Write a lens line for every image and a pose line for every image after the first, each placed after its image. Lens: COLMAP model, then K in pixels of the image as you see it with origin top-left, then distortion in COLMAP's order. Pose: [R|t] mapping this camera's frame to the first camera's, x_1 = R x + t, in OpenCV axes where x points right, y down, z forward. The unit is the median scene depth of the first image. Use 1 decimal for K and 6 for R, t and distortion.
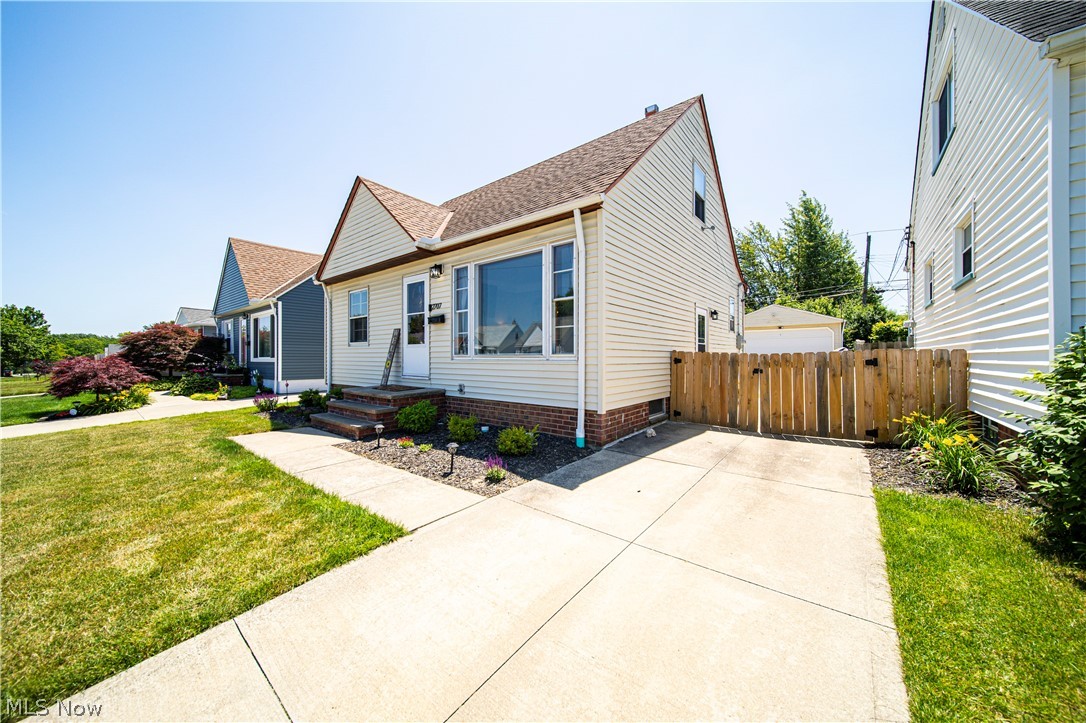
lens RADIAL K [[378.6, 0, 539.1], [0, 378.6, 346.2], [0, 0, 1]] dist [0.002348, -0.001234]
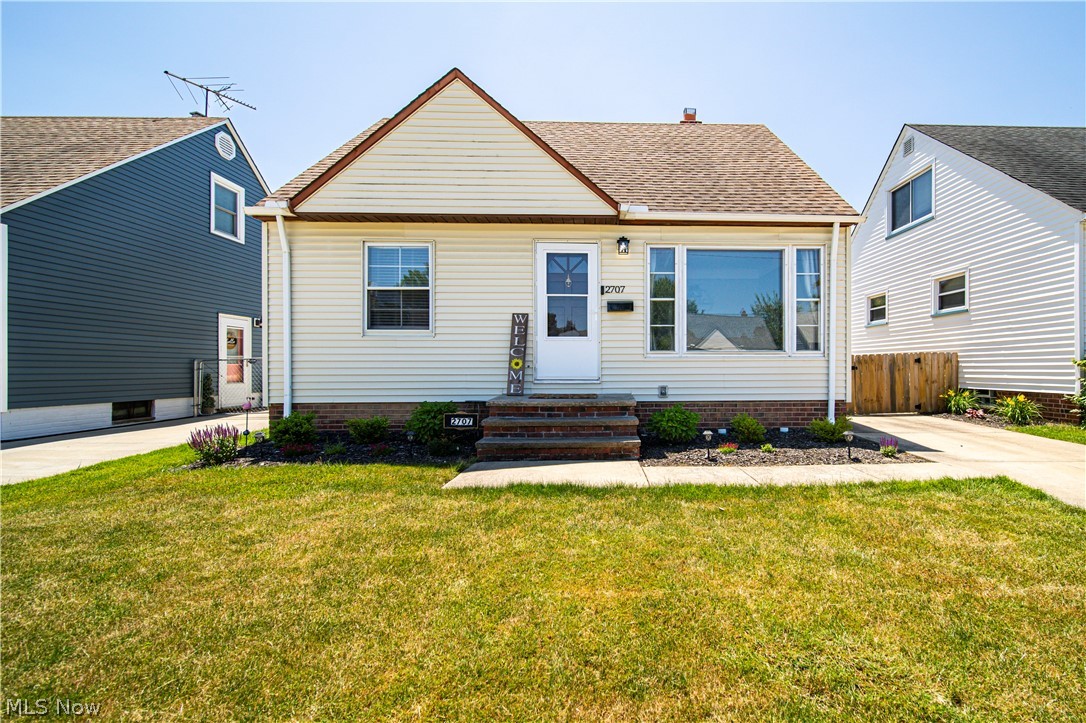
lens RADIAL K [[491.9, 0, 543.3], [0, 491.9, 362.5], [0, 0, 1]] dist [0.000247, 0.000029]
pose [[0.757936, 0.010263, 0.652248, -1.353886], [-0.016191, 0.999864, 0.003083, 0.058805], [-0.652128, -0.012897, 0.757999, 0.411247]]
